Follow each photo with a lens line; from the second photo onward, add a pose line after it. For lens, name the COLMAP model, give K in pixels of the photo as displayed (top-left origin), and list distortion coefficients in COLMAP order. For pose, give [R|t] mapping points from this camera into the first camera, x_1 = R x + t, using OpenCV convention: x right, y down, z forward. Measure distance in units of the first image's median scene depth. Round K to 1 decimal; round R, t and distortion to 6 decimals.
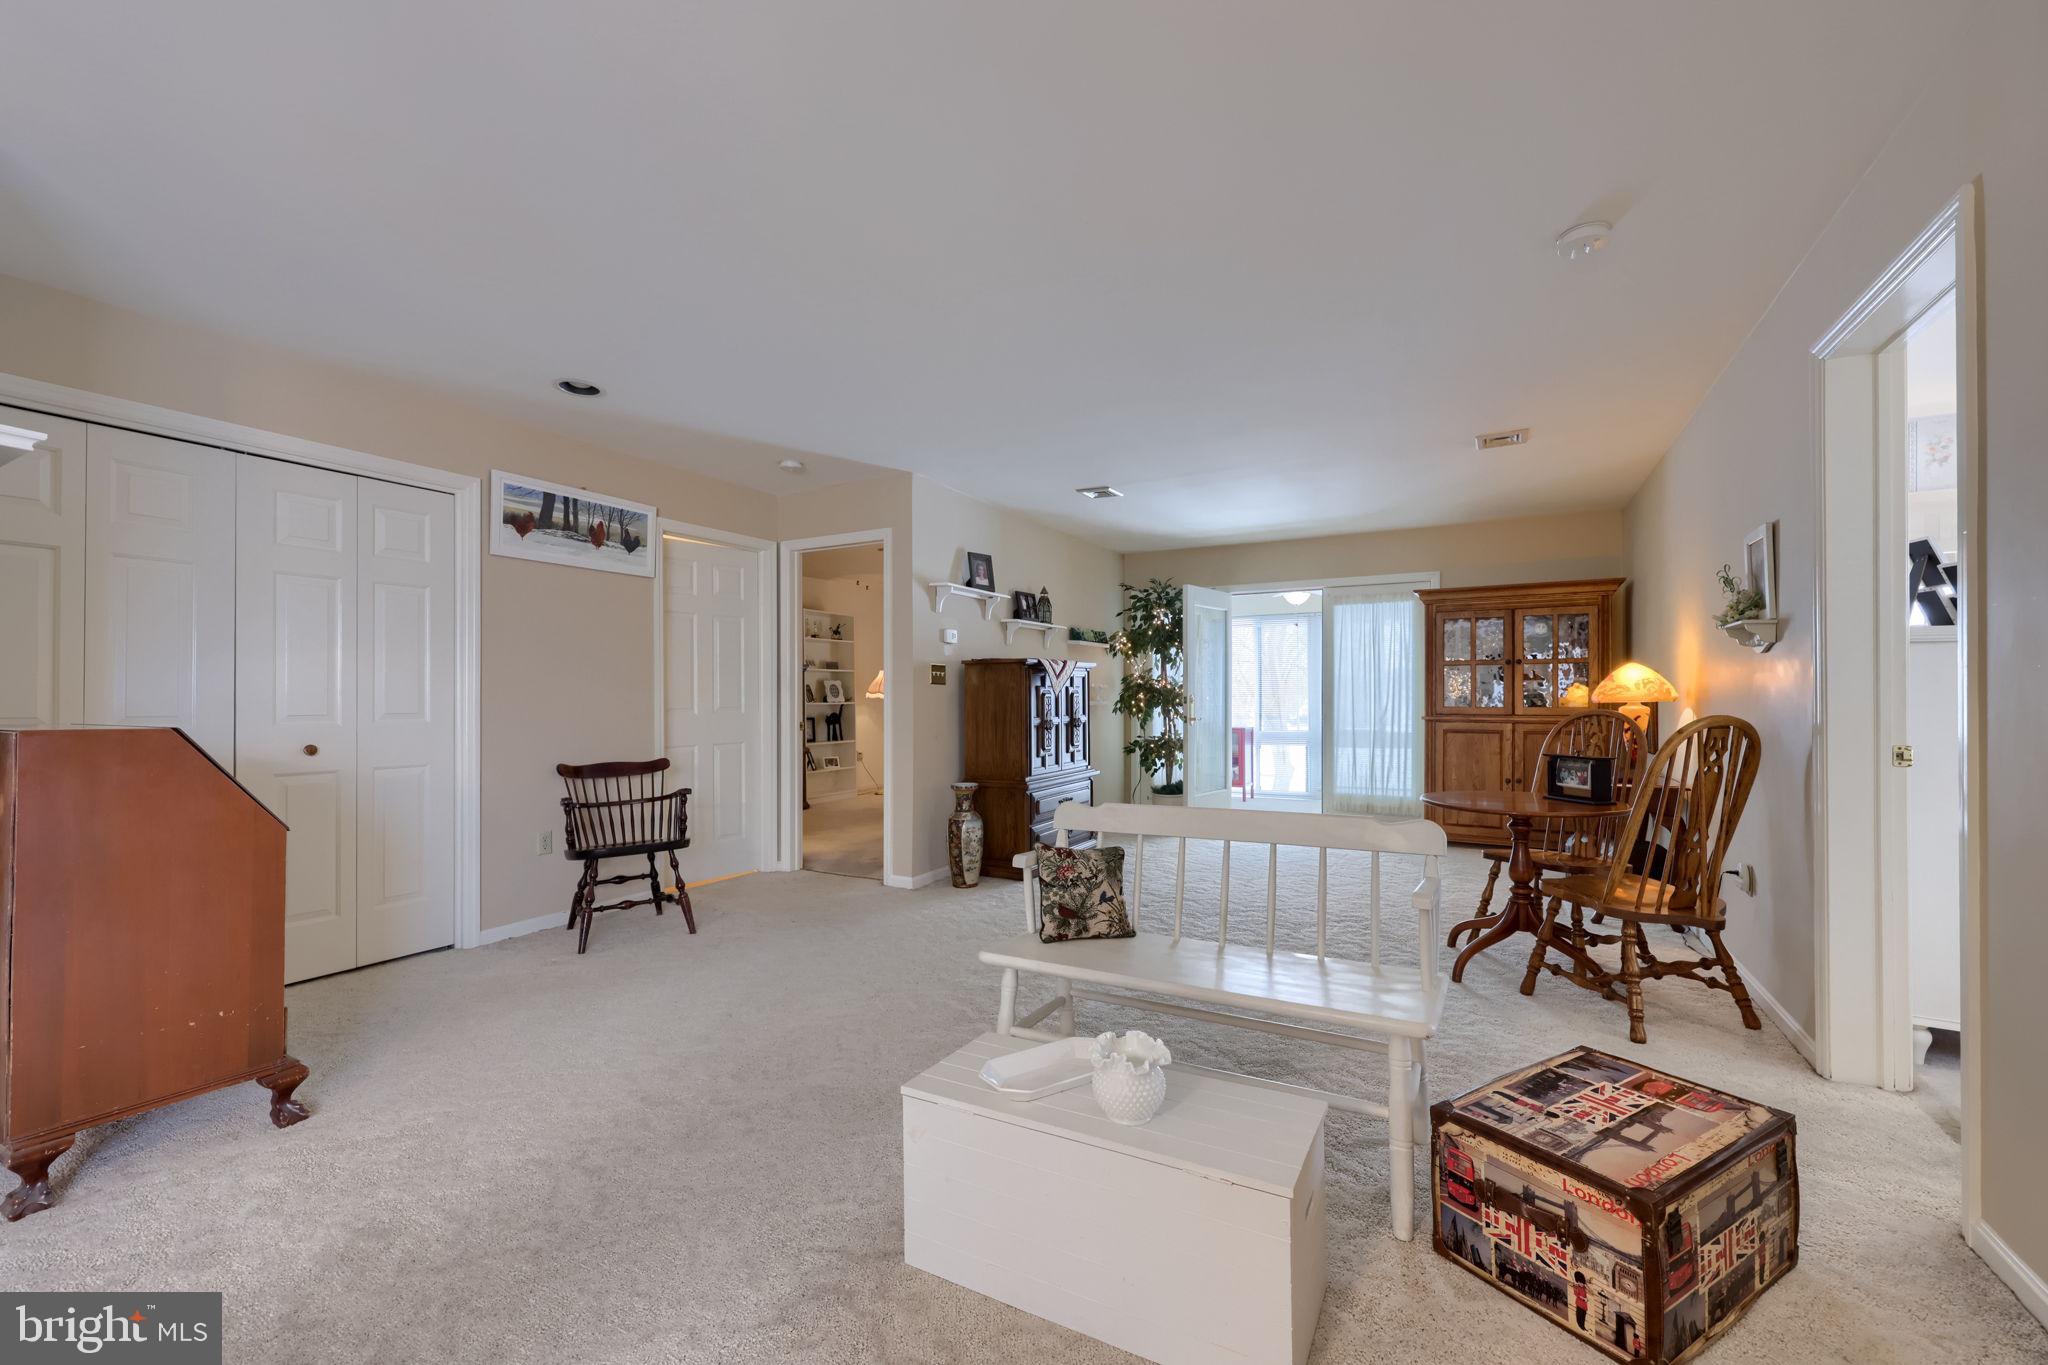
lens RADIAL K [[812.8, 0, 1068.2], [0, 812.8, 702.0], [0, 0, 1]] dist [0.005974, 0.000004]
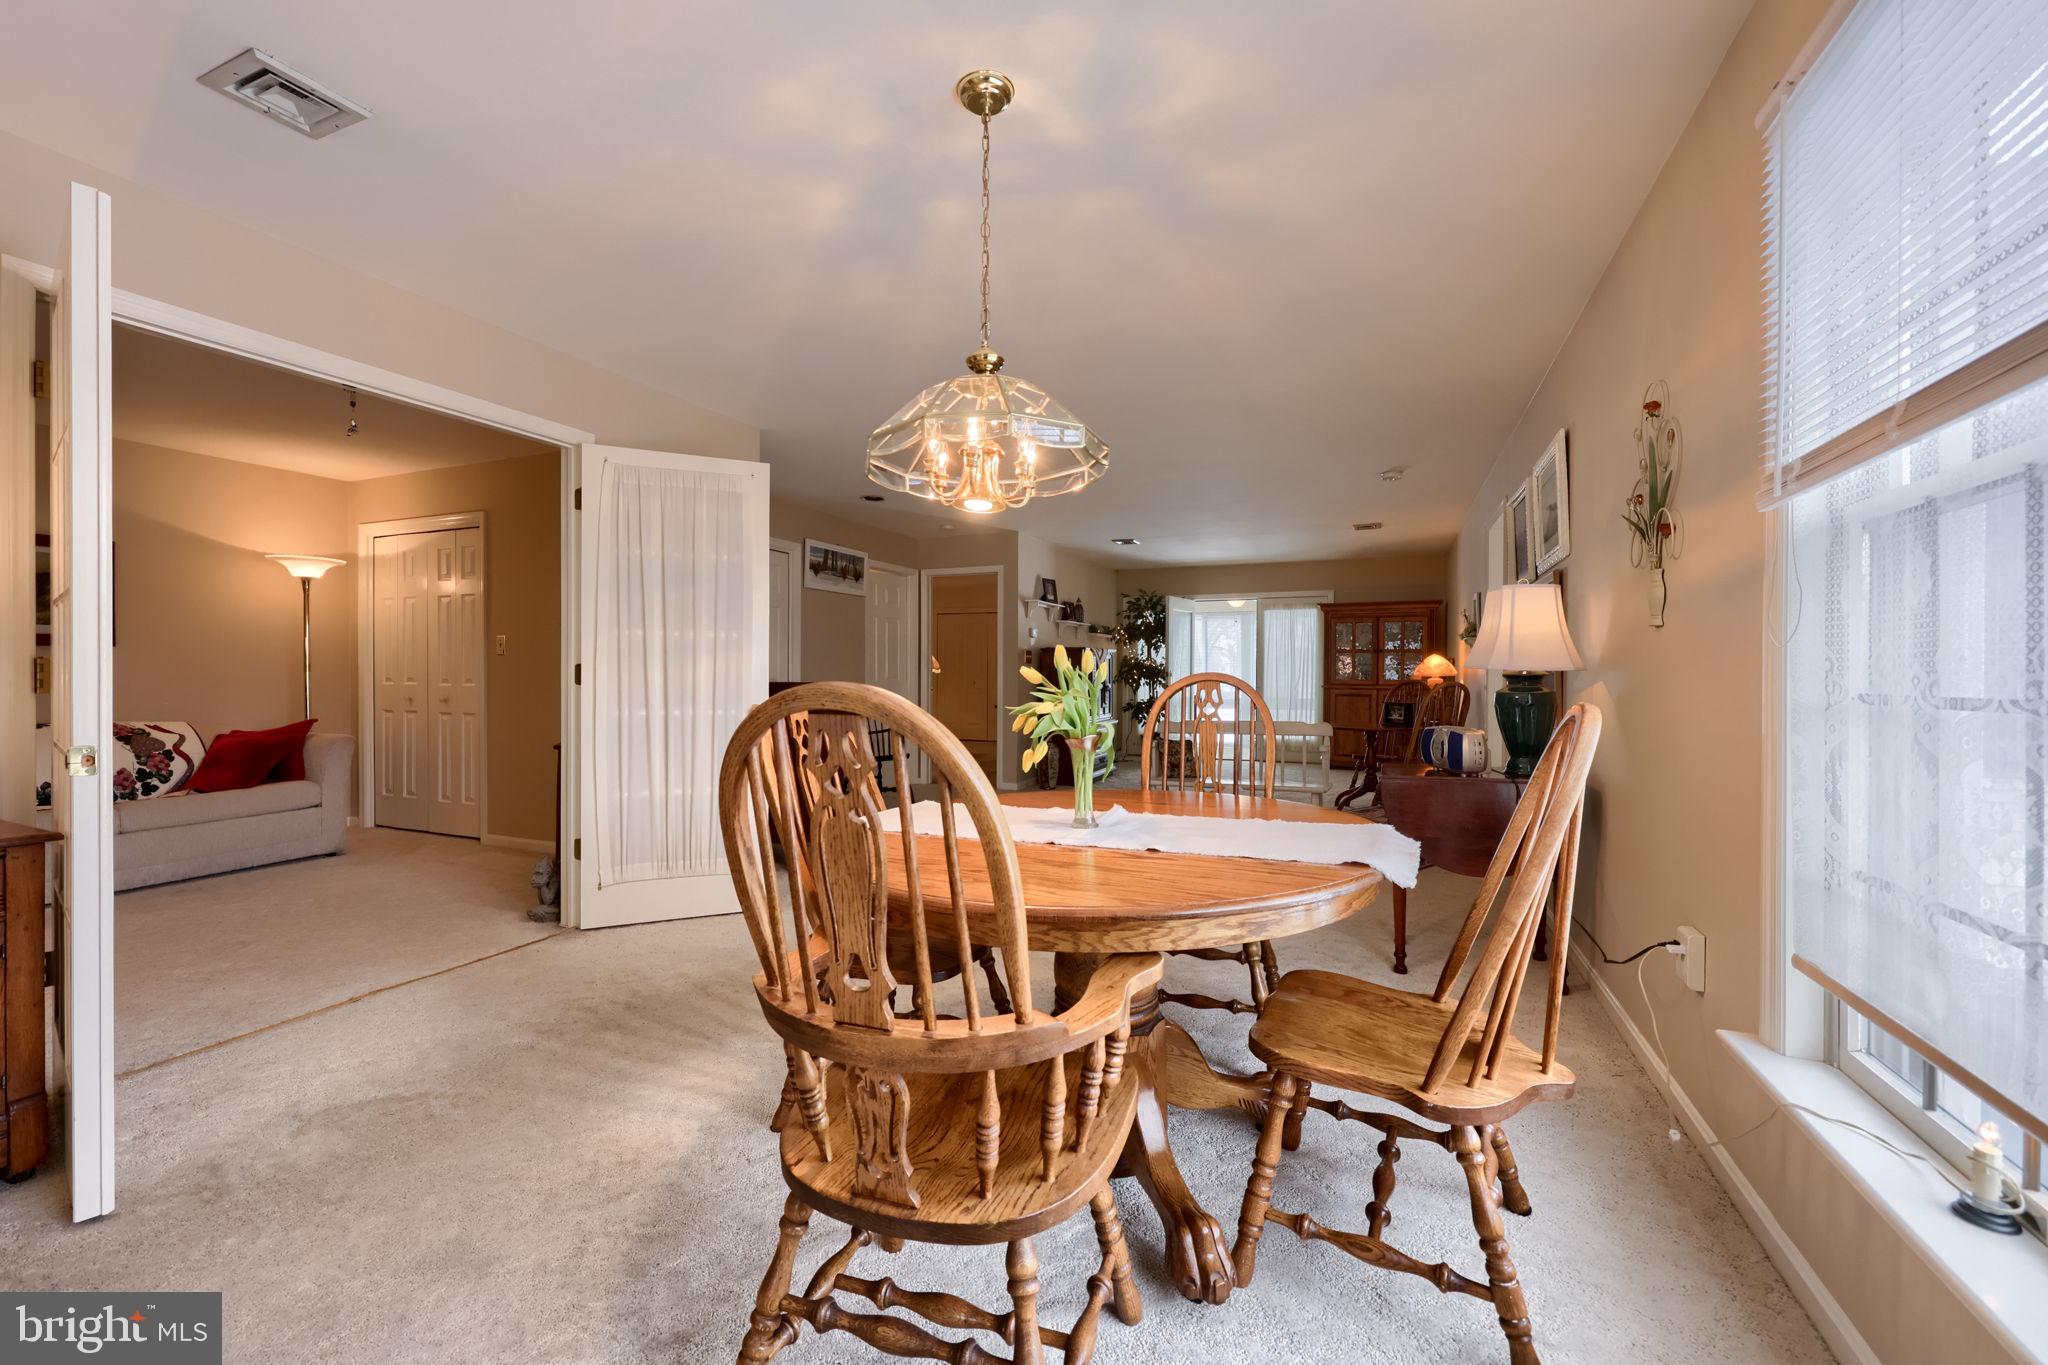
lens RADIAL K [[812.8, 0, 1070.9], [0, 812.8, 689.8], [0, 0, 1]] dist [0.005974, 0.000004]
pose [[0.993670, 0.002406, 0.112313, -0.244718], [-0.004155, 0.999874, 0.015348, 0.004653], [-0.112261, -0.015718, 0.993554, -0.555886]]
